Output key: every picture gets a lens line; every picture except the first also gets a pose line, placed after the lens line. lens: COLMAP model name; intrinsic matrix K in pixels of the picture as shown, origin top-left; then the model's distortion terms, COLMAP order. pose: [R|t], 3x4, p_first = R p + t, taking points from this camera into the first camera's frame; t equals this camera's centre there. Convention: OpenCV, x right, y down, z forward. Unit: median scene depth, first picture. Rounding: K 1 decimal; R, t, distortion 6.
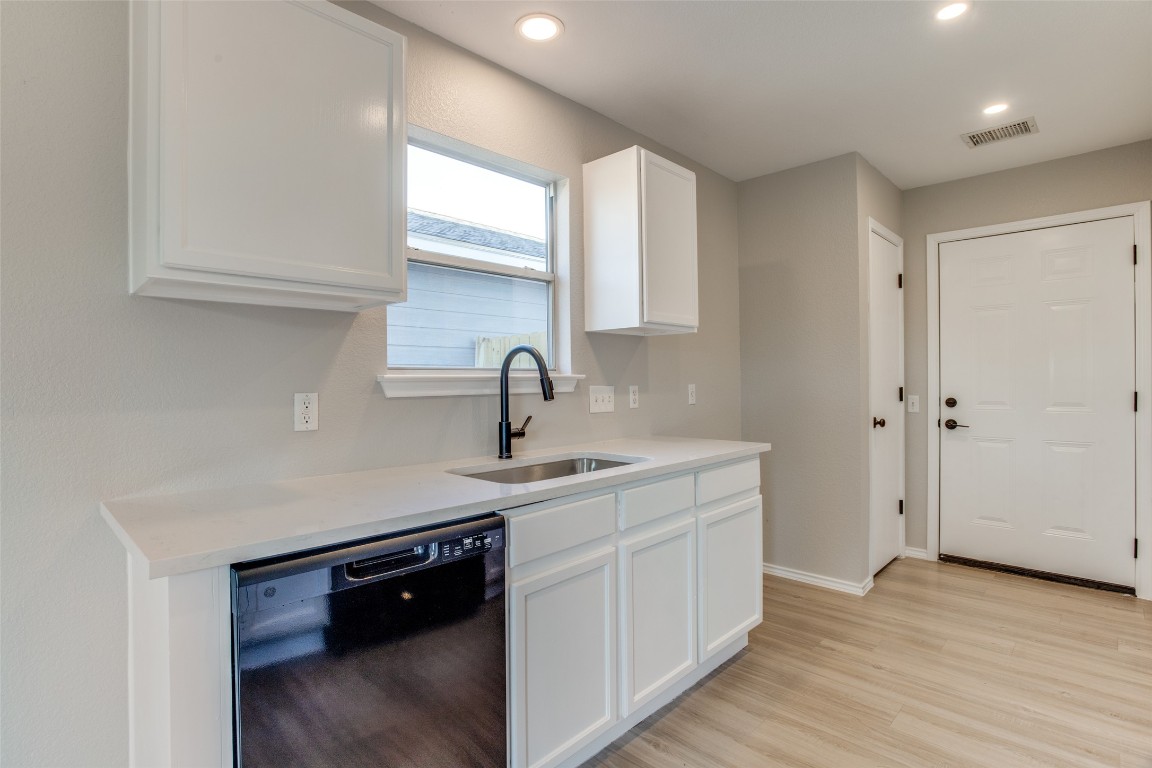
lens RADIAL K [[571.9, 0, 569.3], [0, 571.9, 384.1], [0, 0, 1]] dist [-0.006088, -0.000249]
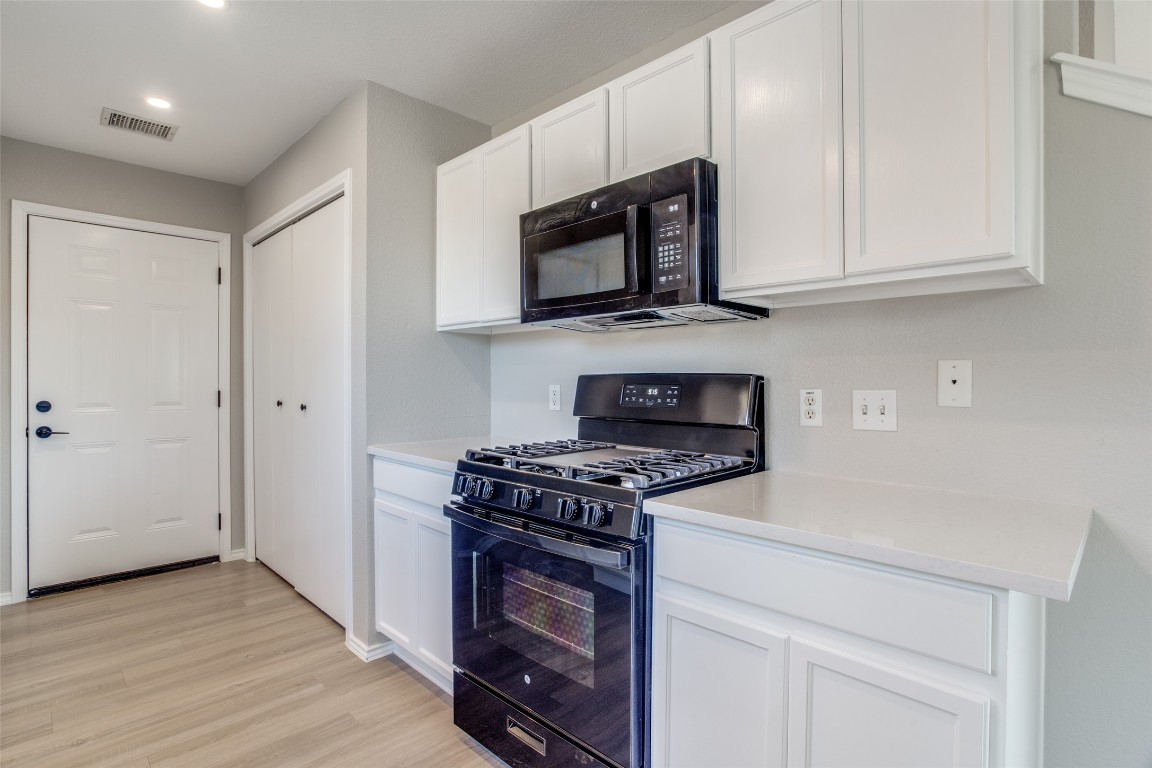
lens RADIAL K [[571.9, 0, 564.9], [0, 571.9, 381.8], [0, 0, 1]] dist [-0.006088, -0.000249]
pose [[0.021403, 0.001448, 0.999770, -0.197489], [0.001935, 0.999997, -0.001490, -0.001620], [-0.999769, 0.001967, 0.021400, 0.261638]]
